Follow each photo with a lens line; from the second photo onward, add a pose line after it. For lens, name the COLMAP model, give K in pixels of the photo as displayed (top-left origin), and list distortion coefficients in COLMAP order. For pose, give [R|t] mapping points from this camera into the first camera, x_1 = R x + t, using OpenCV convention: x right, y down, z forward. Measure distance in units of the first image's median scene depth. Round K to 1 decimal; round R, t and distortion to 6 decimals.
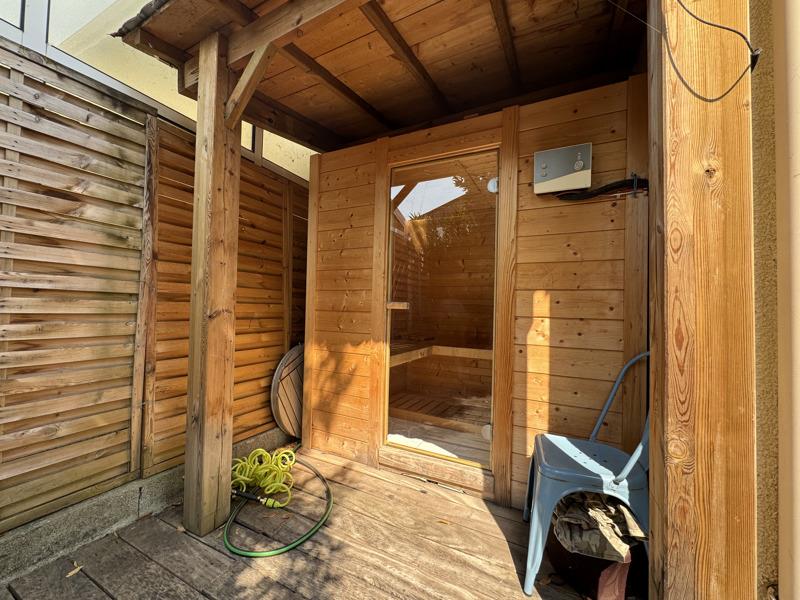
lens RADIAL K [[321.5, 0, 401.1], [0, 321.5, 294.7], [0, 0, 1]] dist [-0.006473, 0.001495]
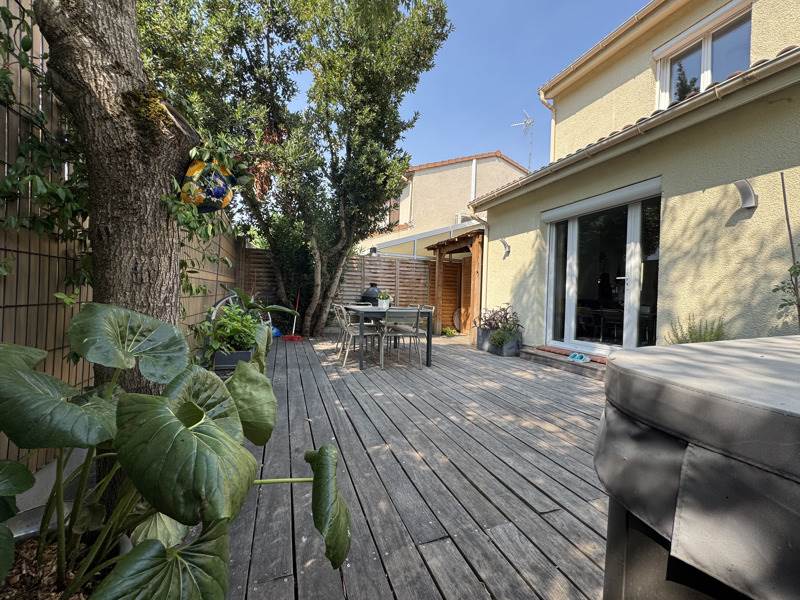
lens RADIAL K [[321.5, 0, 402.0], [0, 321.5, 296.2], [0, 0, 1]] dist [-0.006473, 0.001495]
pose [[0.738116, -0.001362, -0.674672, 2.300075], [0.002954, 0.999995, 0.001213, 0.012747], [0.674667, -0.002888, 0.738116, -3.022720]]
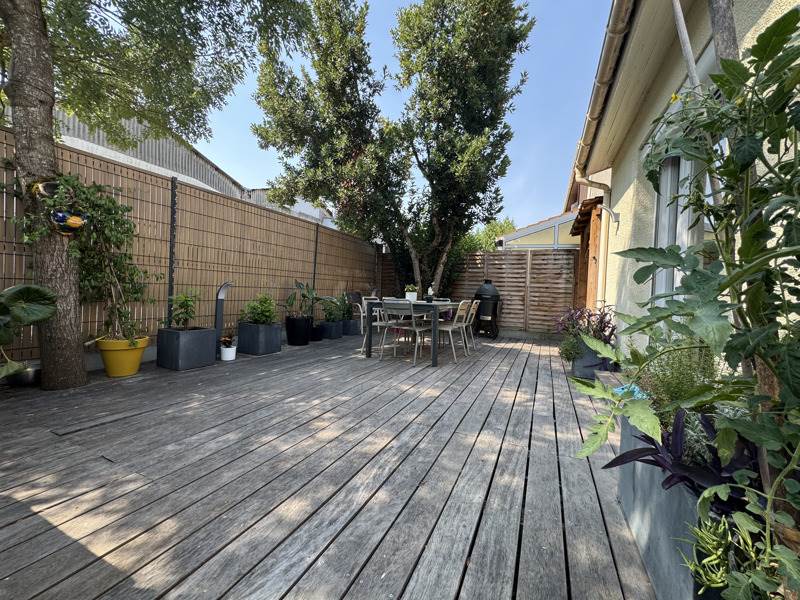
lens RADIAL K [[321.5, 0, 403.3], [0, 321.5, 299.4], [0, 0, 1]] dist [-0.006473, 0.001495]
pose [[0.063465, 0.003569, -0.997978, 2.989599], [-0.015801, 0.999872, 0.002571, 0.096751], [0.997859, 0.015606, 0.063514, -1.380644]]
